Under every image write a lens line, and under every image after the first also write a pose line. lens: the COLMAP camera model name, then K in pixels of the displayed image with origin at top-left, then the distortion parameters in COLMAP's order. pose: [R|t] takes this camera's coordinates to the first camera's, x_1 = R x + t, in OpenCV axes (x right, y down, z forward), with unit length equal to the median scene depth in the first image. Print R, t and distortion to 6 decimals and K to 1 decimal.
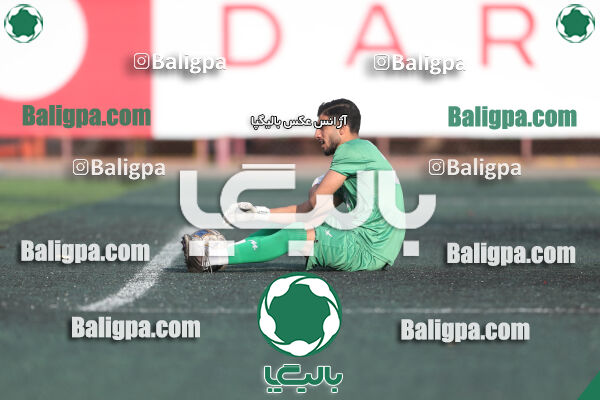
lens RADIAL K [[3601.8, 0, 304.6], [0, 3601.8, 201.2], [0, 0, 1]] dist [0.395420, 0.000000]
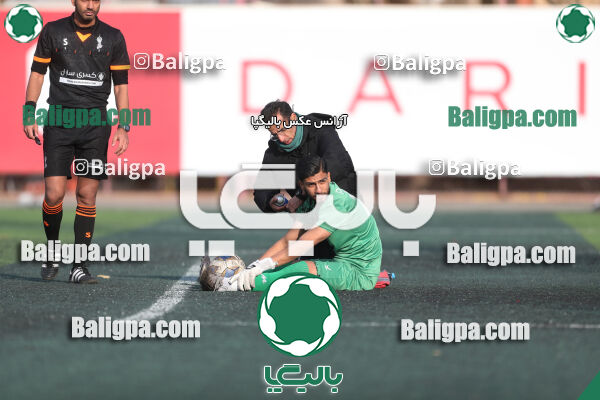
lens RADIAL K [[3601.8, 0, 296.0], [0, 3601.8, 198.4], [0, 0, 1]] dist [0.395420, 0.000000]
pose [[0.999966, 0.007942, -0.002247, -0.002278], [-0.007941, 0.999968, 0.000165, -0.010102], [0.002248, -0.000147, 0.999997, -0.157618]]
